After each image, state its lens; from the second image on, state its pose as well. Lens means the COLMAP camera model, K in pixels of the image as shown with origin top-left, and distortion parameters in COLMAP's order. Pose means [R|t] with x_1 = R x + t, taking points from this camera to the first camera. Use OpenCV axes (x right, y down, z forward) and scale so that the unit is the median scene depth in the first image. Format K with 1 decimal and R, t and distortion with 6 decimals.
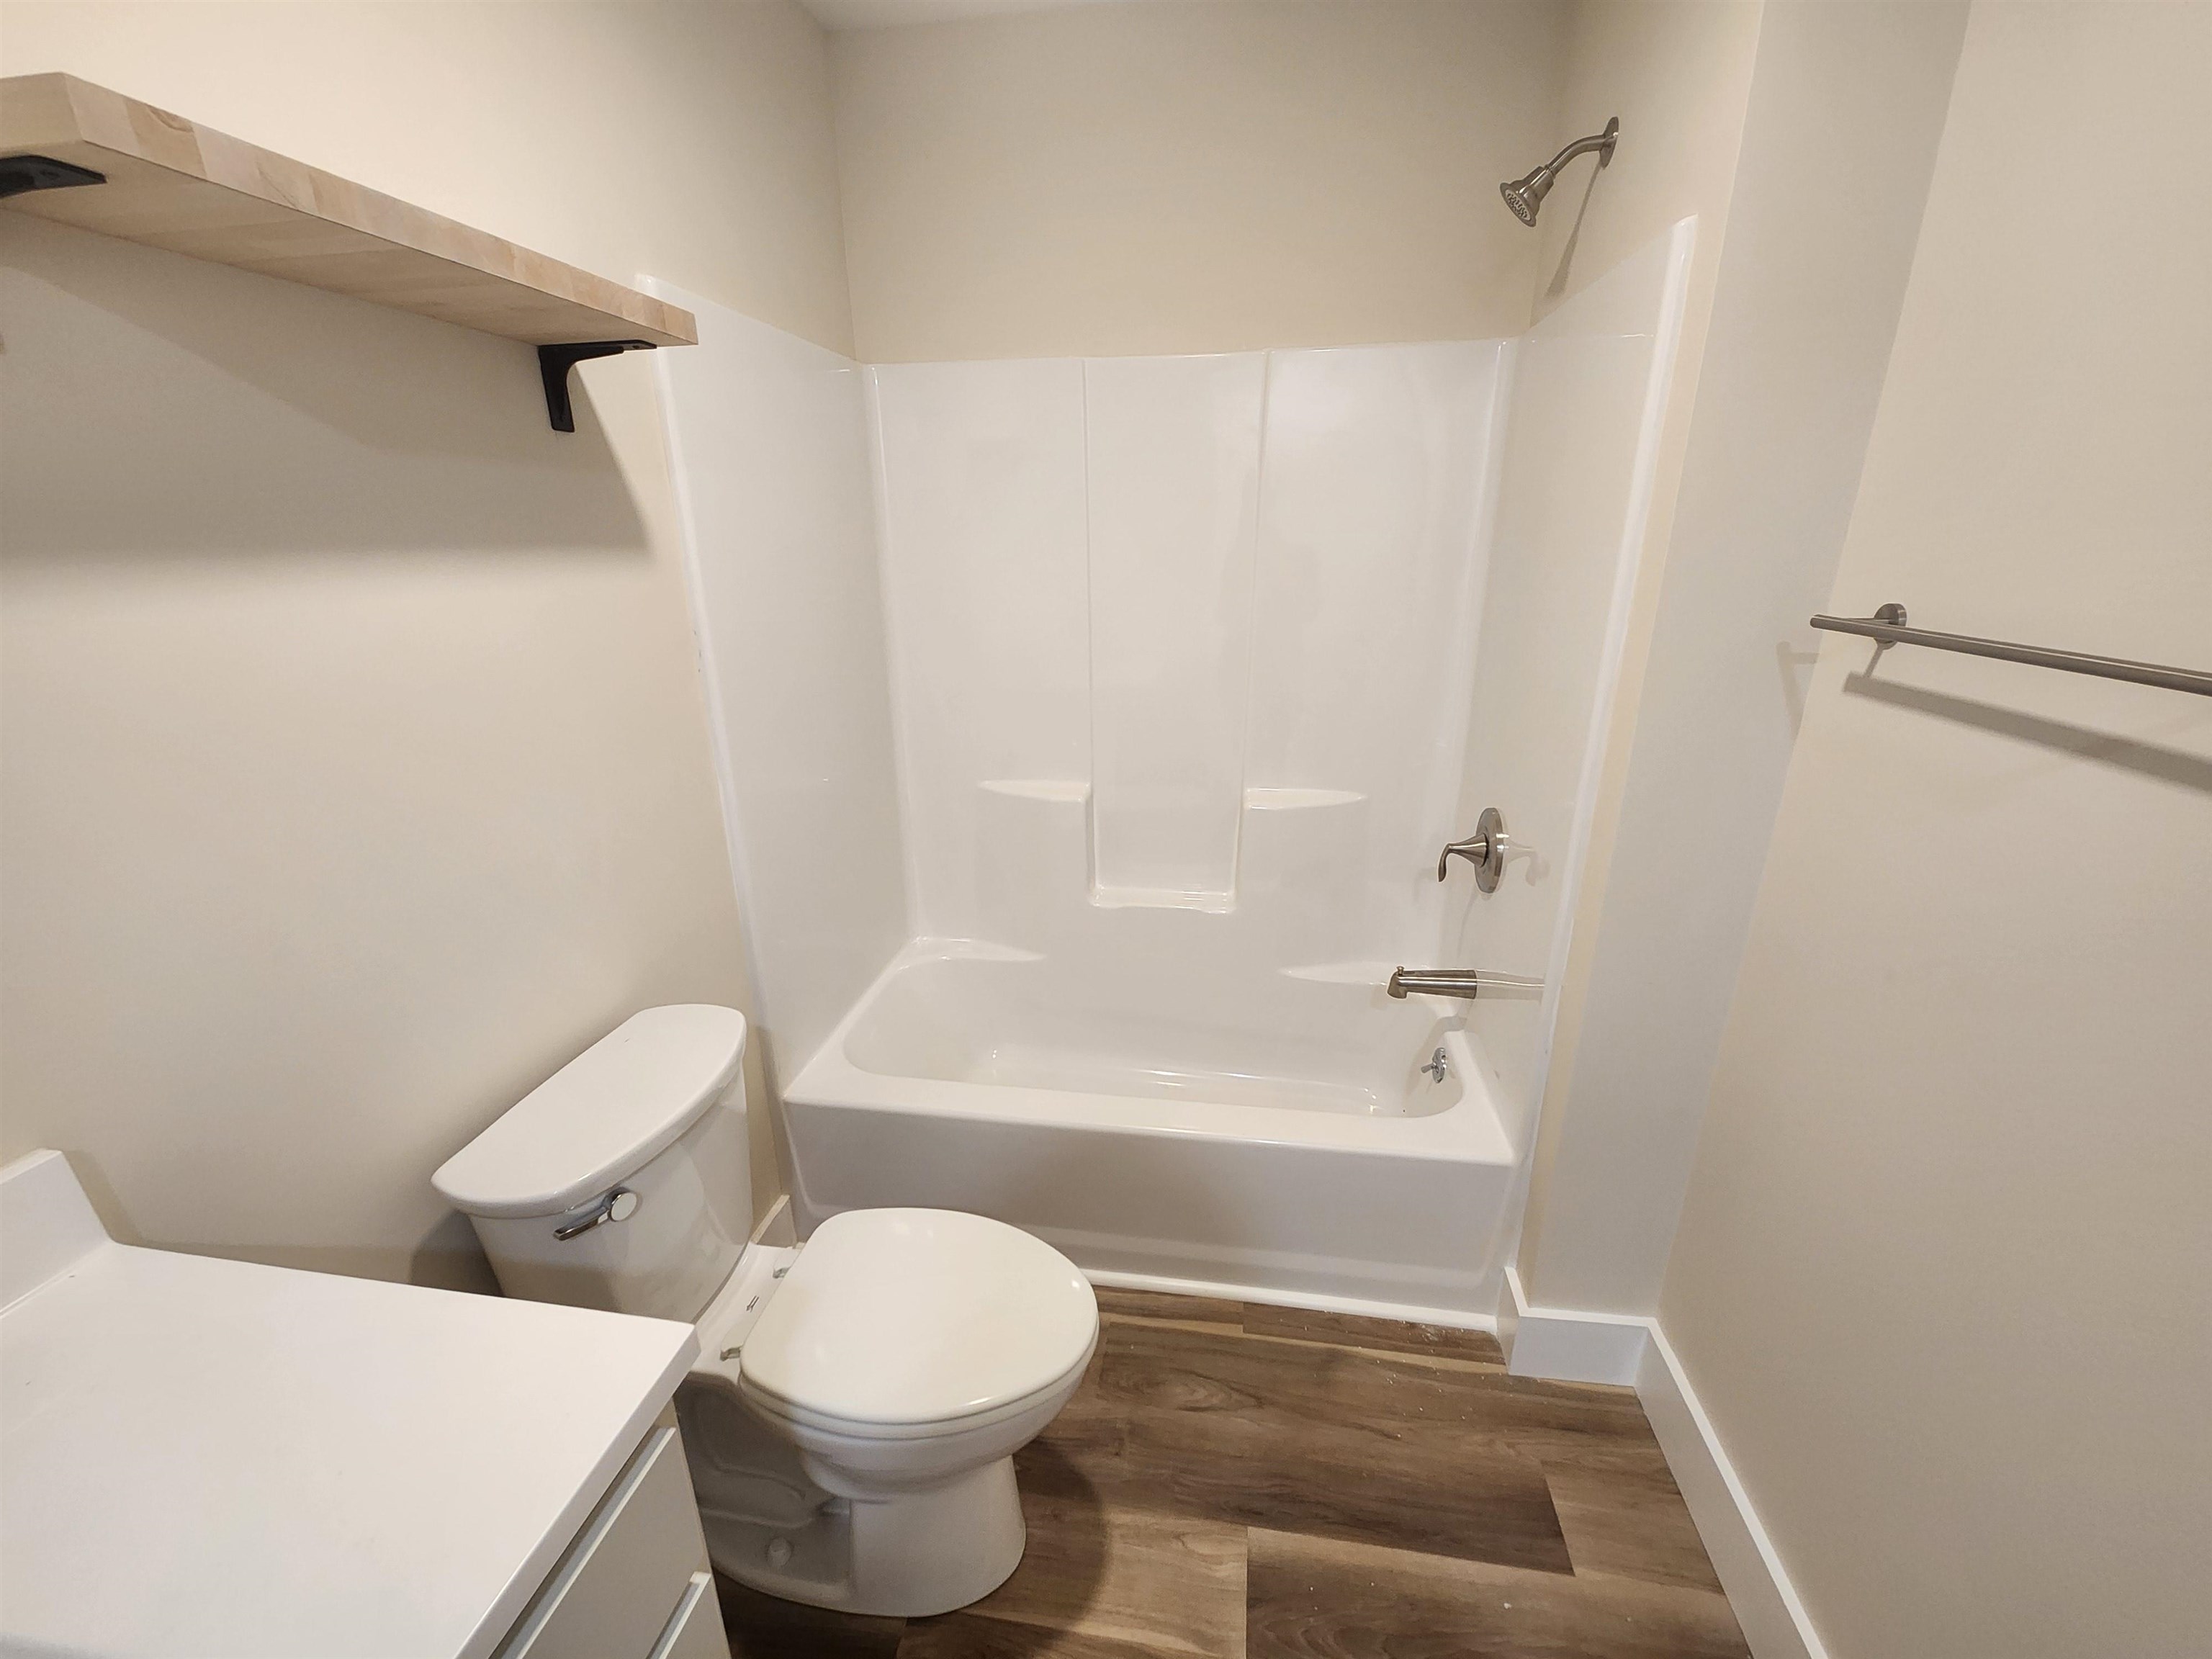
lens RADIAL K [[898.8, 0, 1105.7], [0, 898.8, 846.0], [0, 0, 1]] dist [0.002781, -0.003144]
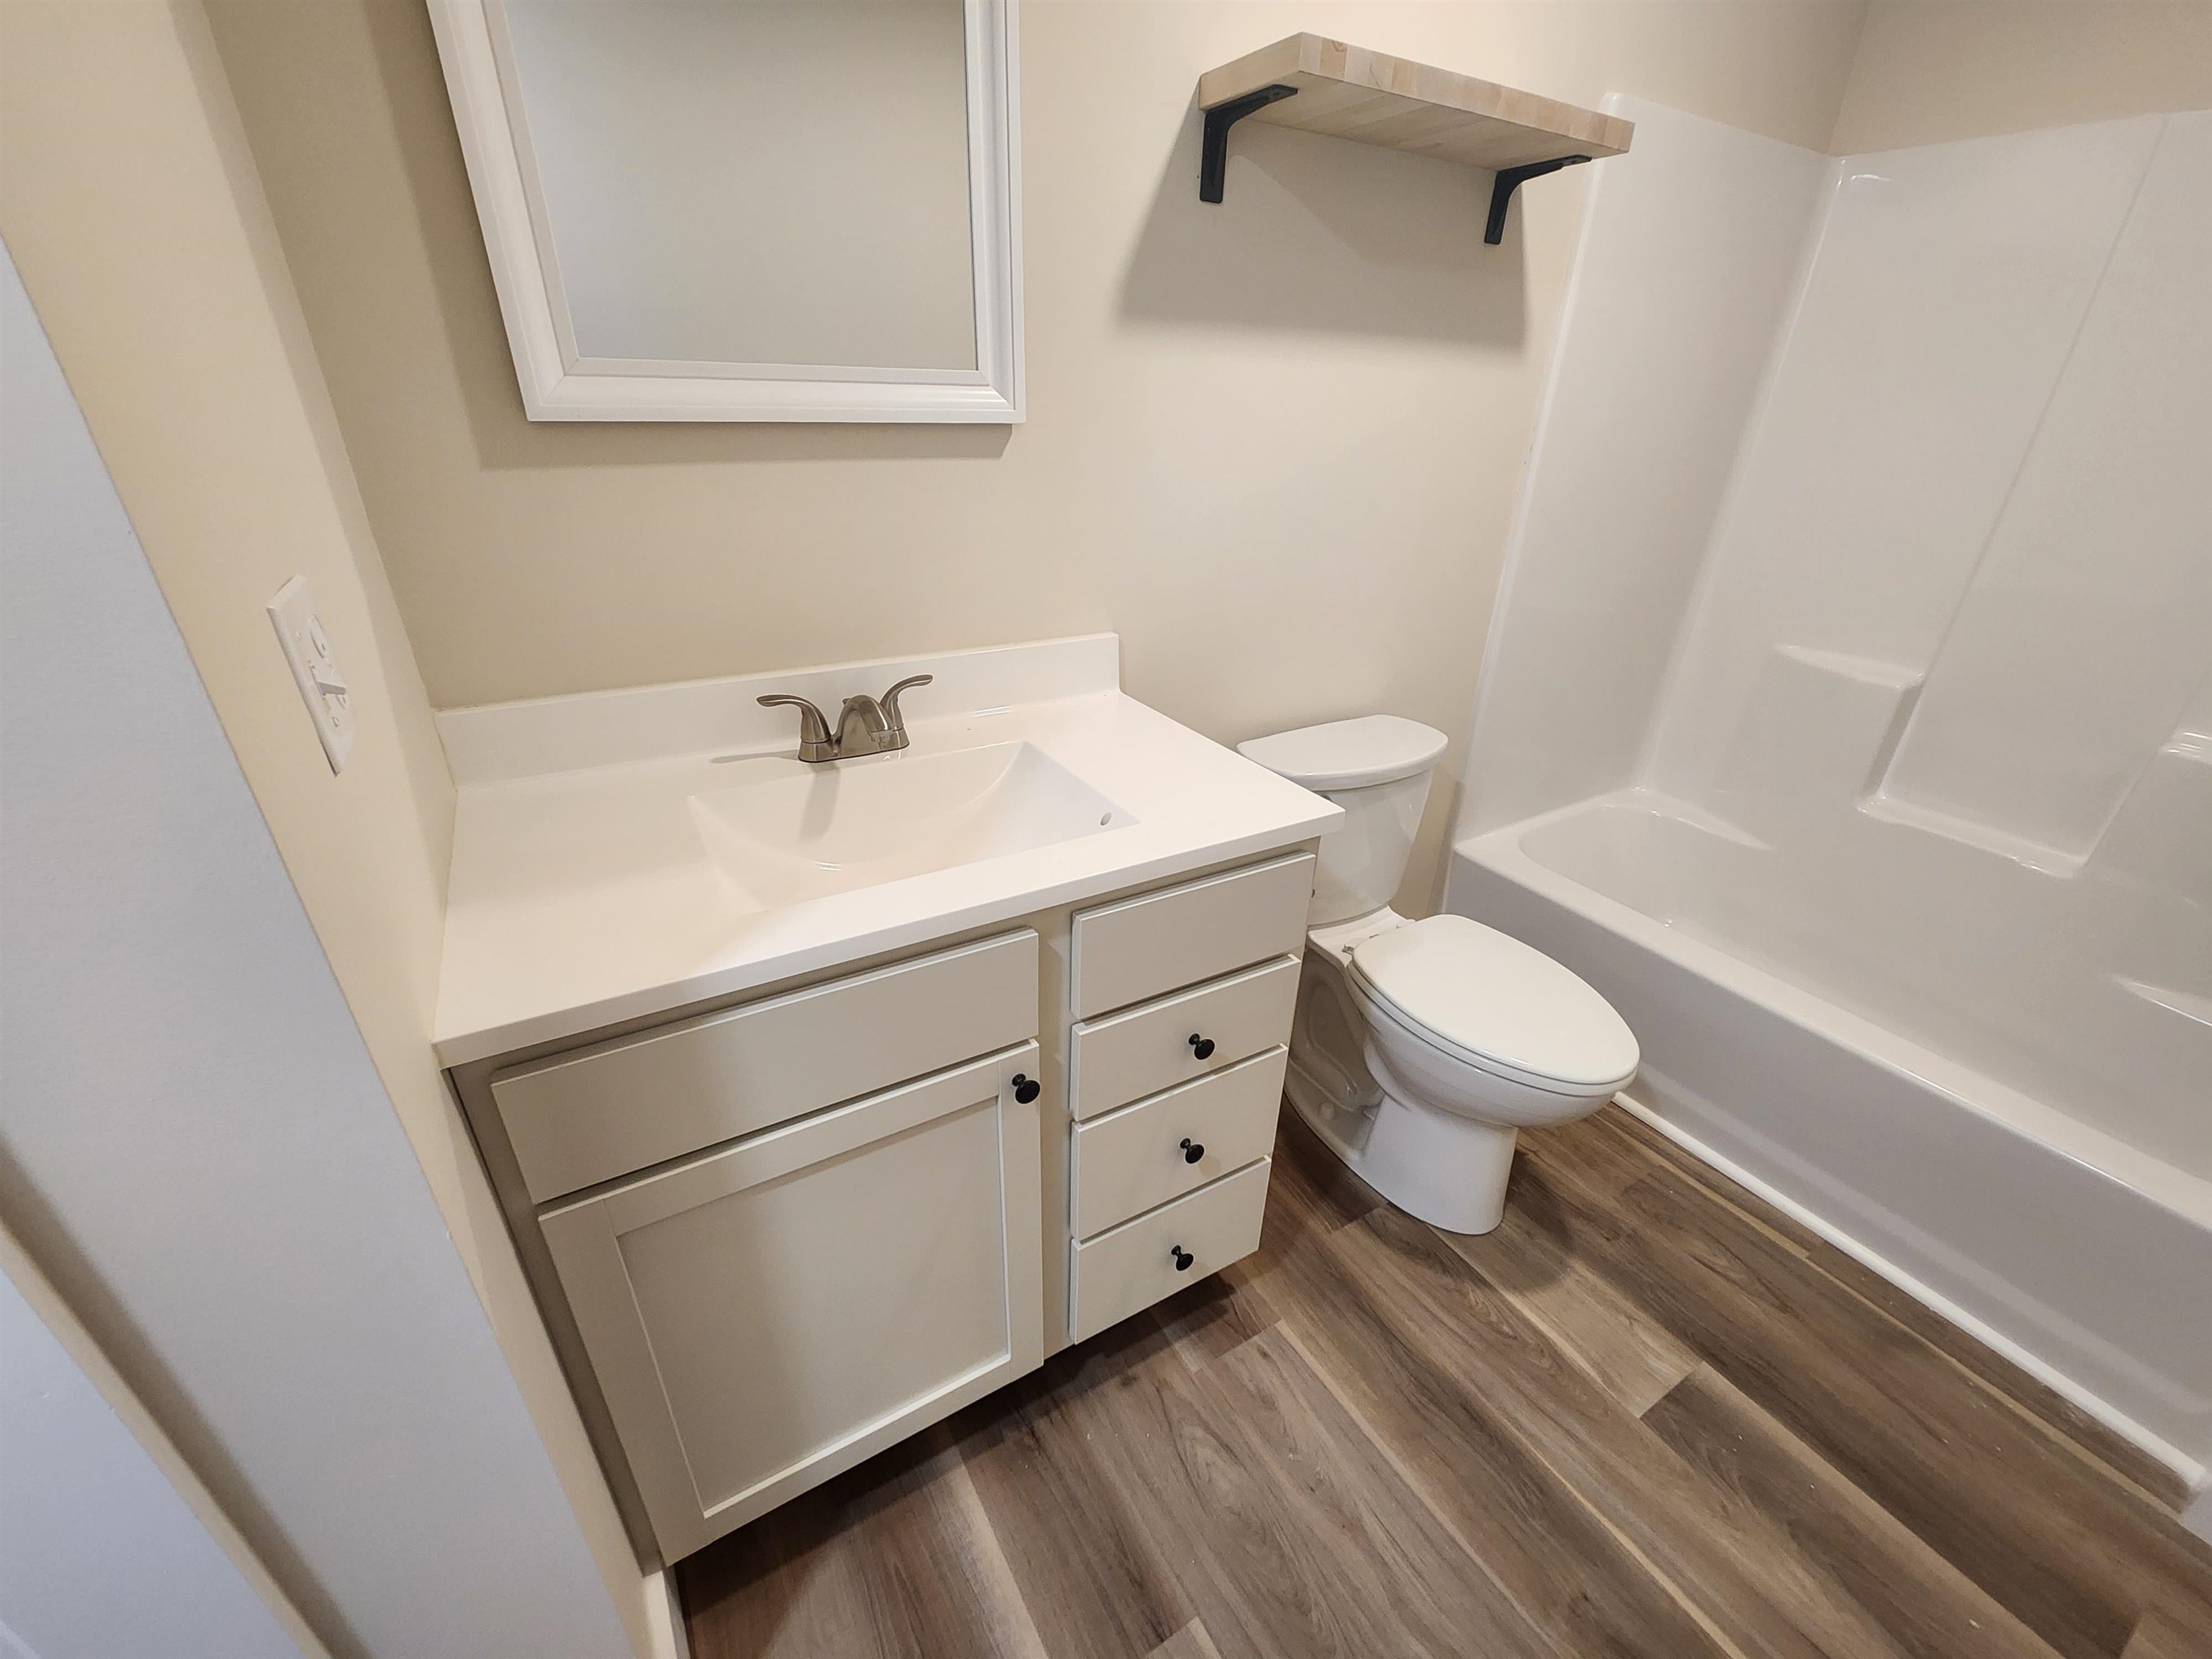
lens RADIAL K [[898.8, 0, 1105.7], [0, 898.8, 846.0], [0, 0, 1]] dist [0.002781, -0.003144]
pose [[0.645800, 0.371967, -0.666770, 0.175191], [-0.279074, 0.927872, 0.247330, 0.139499], [0.710676, 0.026353, 0.703026, -0.216460]]
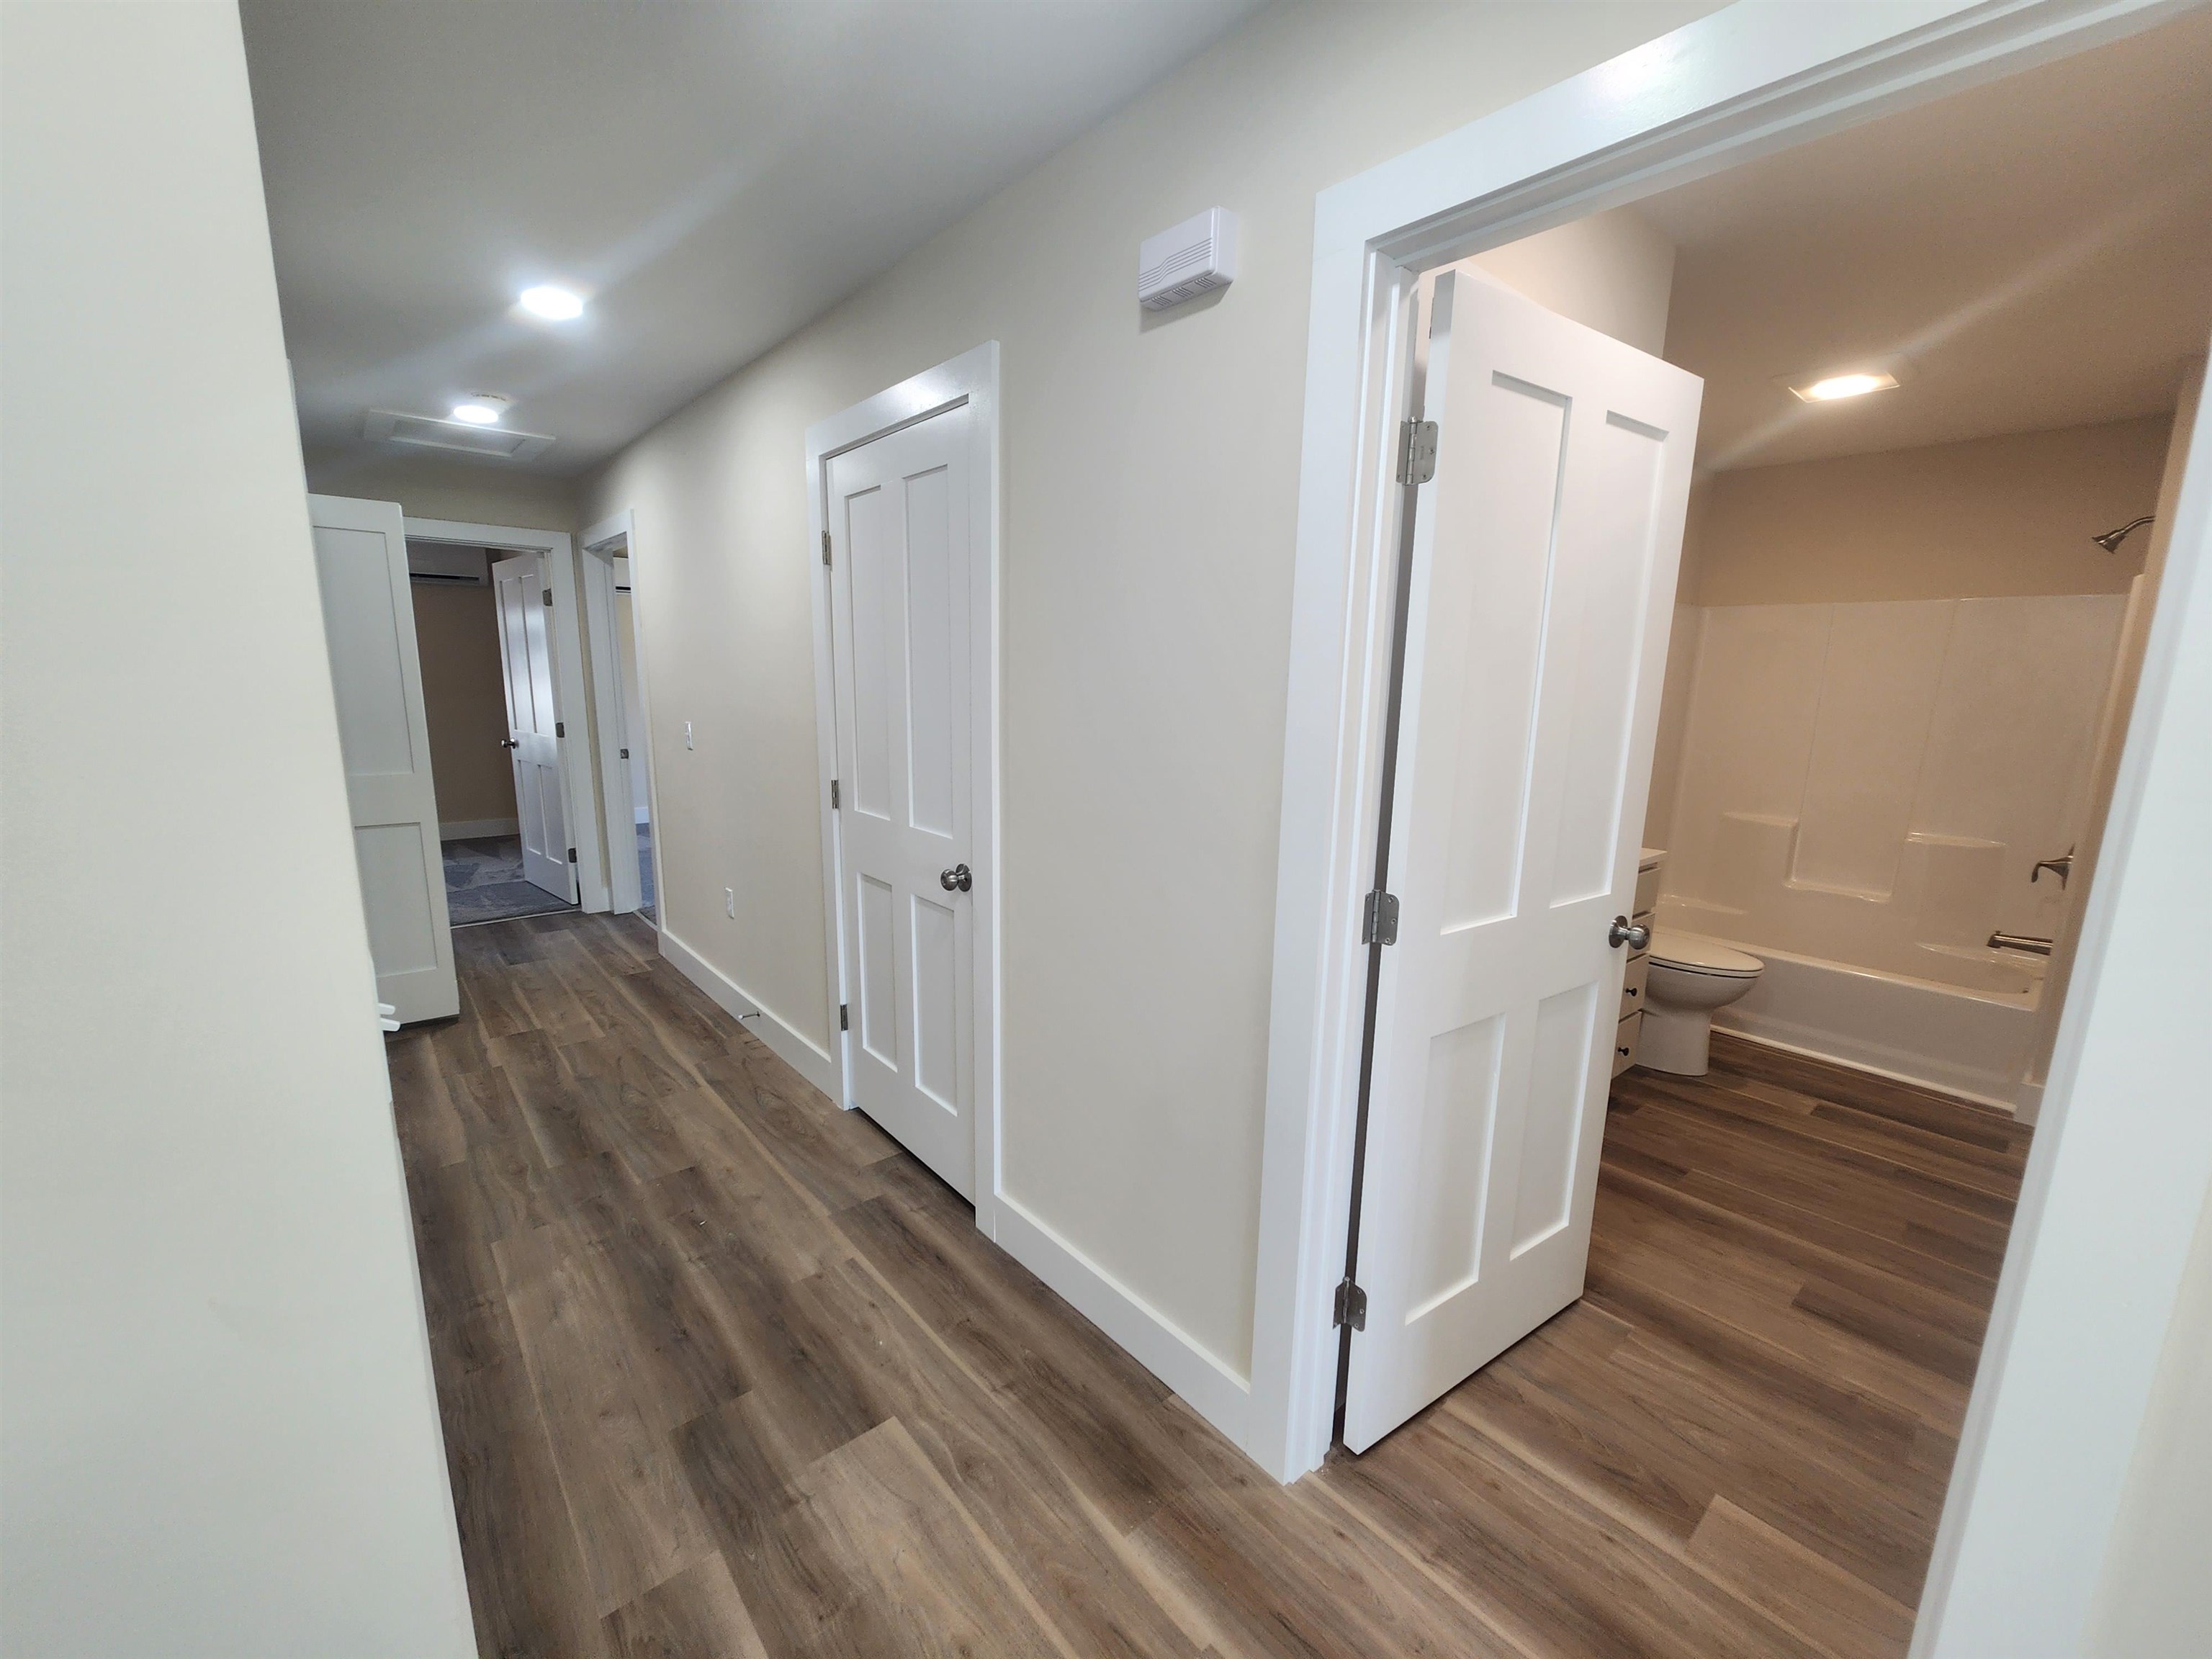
lens RADIAL K [[889.7, 0, 1105.2], [0, 889.7, 843.6], [0, 0, 1]] dist [0.008692, -0.006246]
pose [[0.760071, 0.144725, -0.633520, 0.109573], [-0.237021, 0.969466, -0.062897, 0.670595], [0.605074, 0.197964, 0.771166, -1.951970]]
